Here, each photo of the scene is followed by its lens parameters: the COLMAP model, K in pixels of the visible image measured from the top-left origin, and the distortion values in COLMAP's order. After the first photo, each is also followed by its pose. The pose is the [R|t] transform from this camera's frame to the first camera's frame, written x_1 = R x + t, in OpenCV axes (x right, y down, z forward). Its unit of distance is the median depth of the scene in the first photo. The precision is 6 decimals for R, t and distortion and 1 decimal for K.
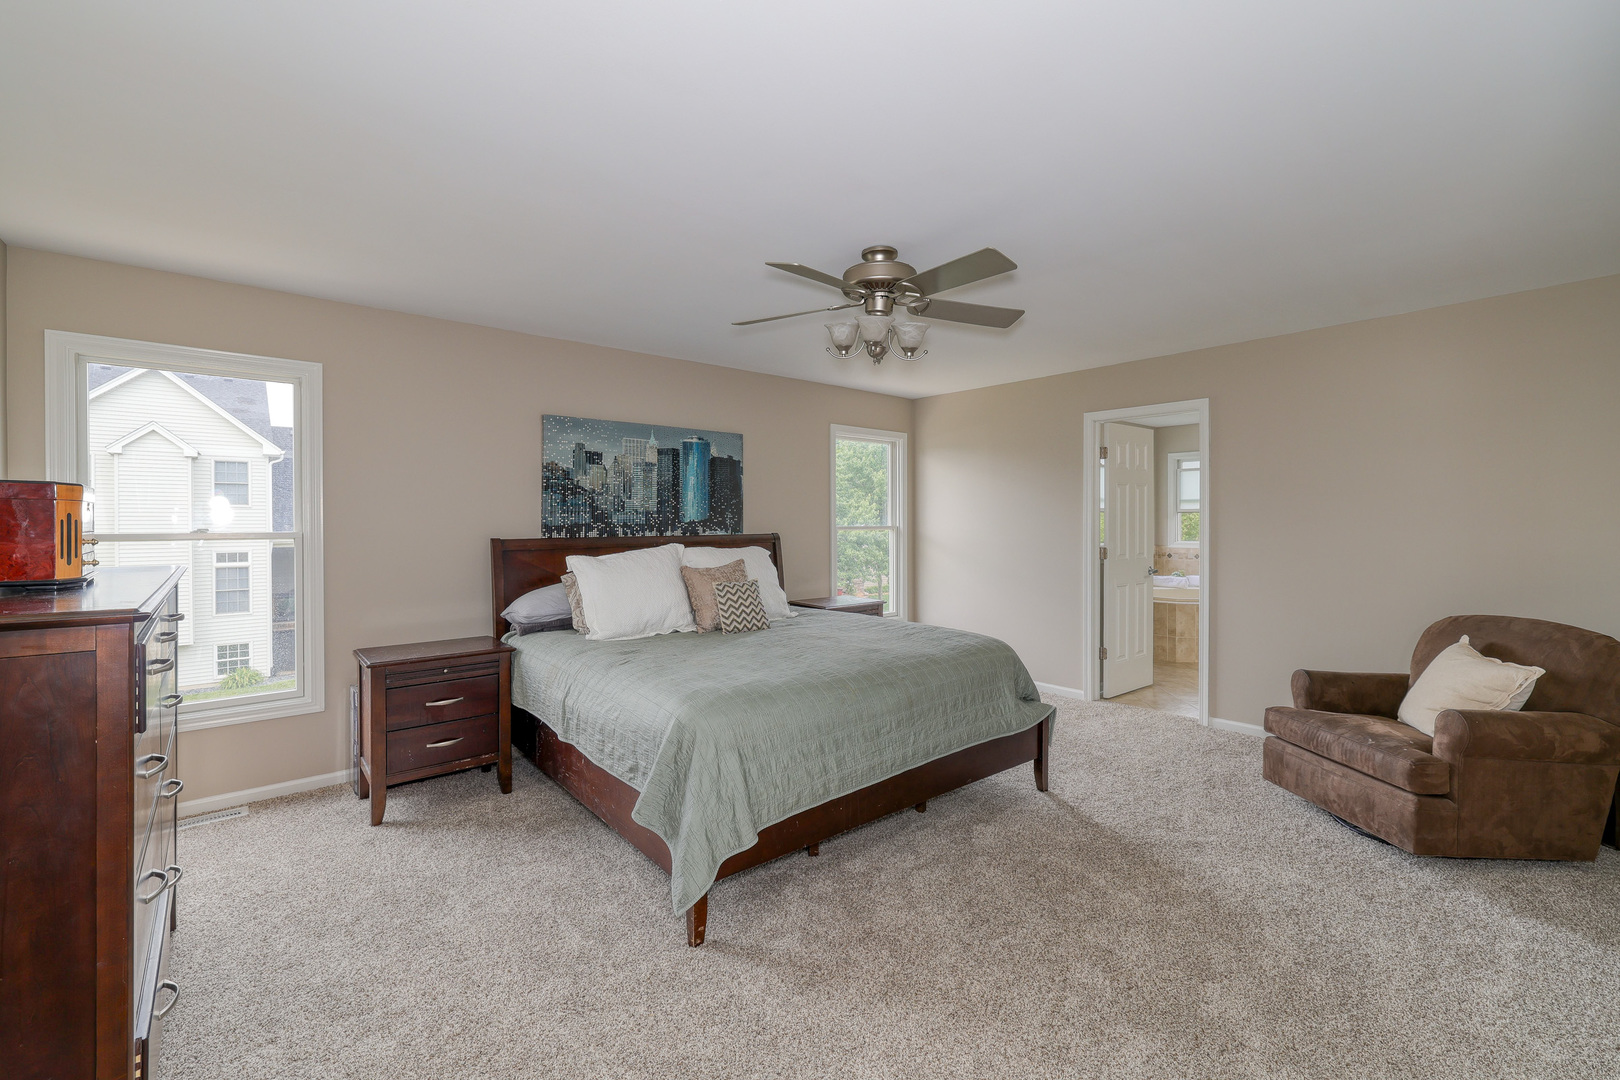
lens RADIAL K [[680.7, 0, 811.0], [0, 680.7, 529.6], [0, 0, 1]] dist [-0.000367, 0.000030]
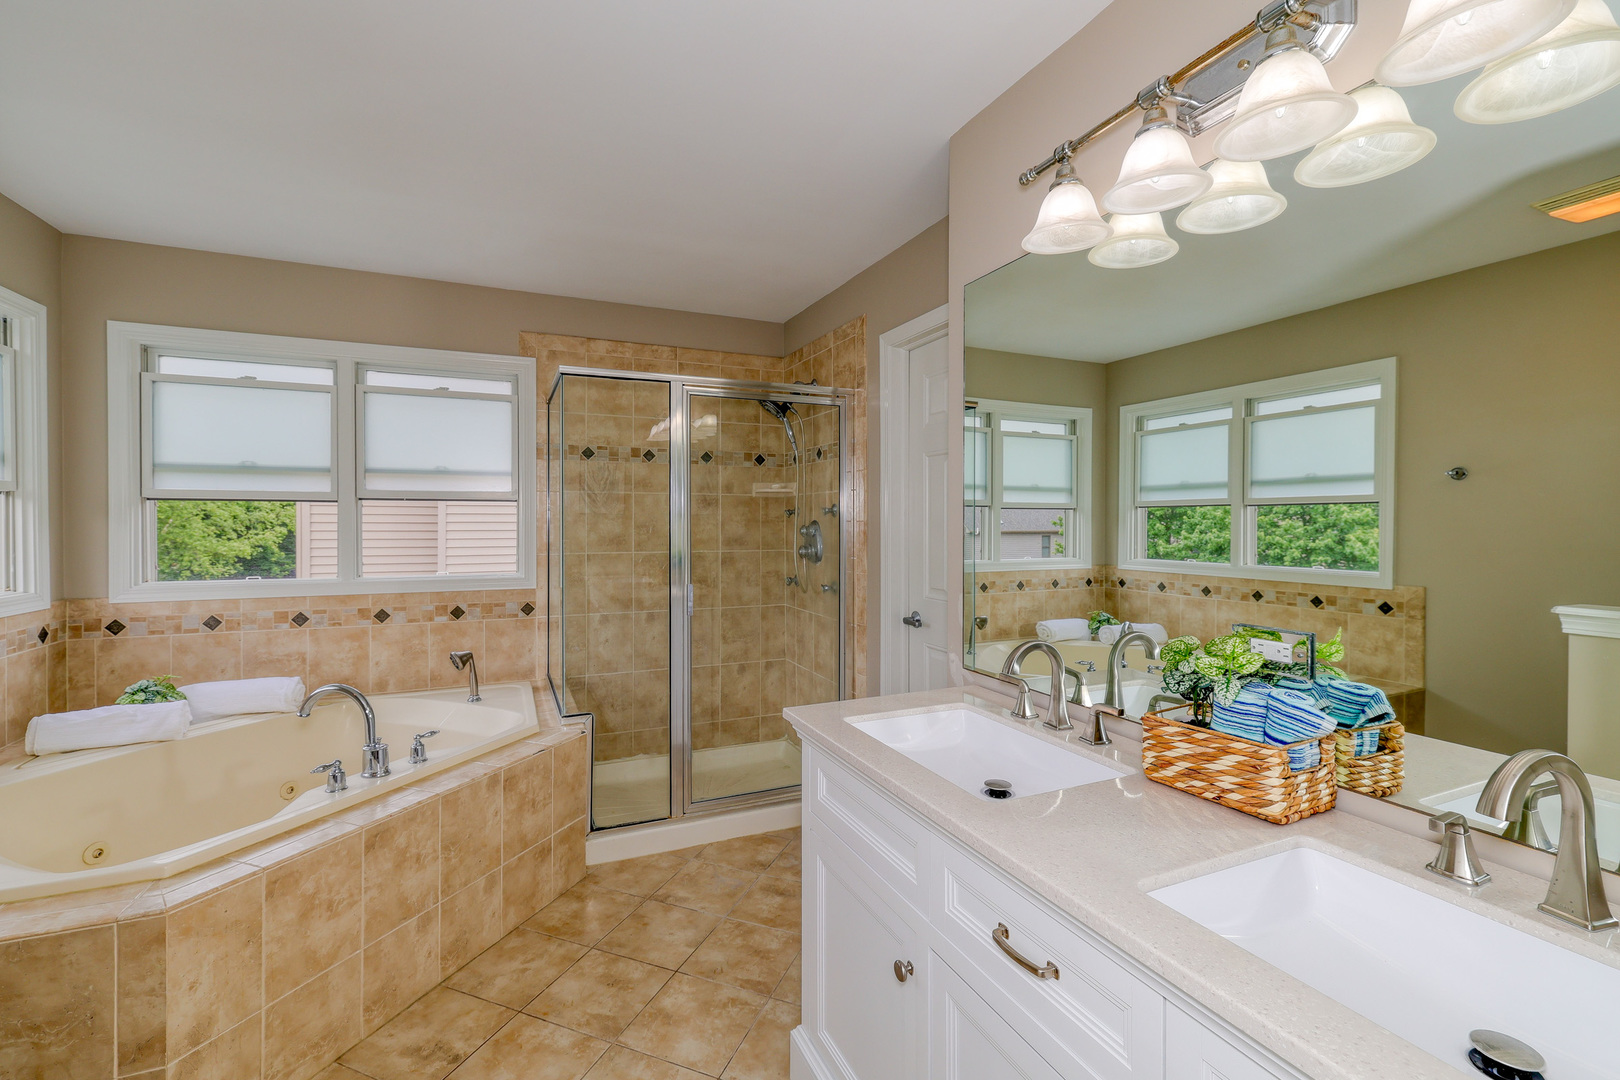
lens RADIAL K [[680.7, 0, 809.2], [0, 680.7, 535.5], [0, 0, 1]] dist [-0.000367, 0.000030]
pose [[0.278675, -0.000835, 0.960385, 0.411809], [0.006285, 0.999980, -0.000955, -0.007943], [-0.960365, 0.006303, 0.278675, 0.792641]]
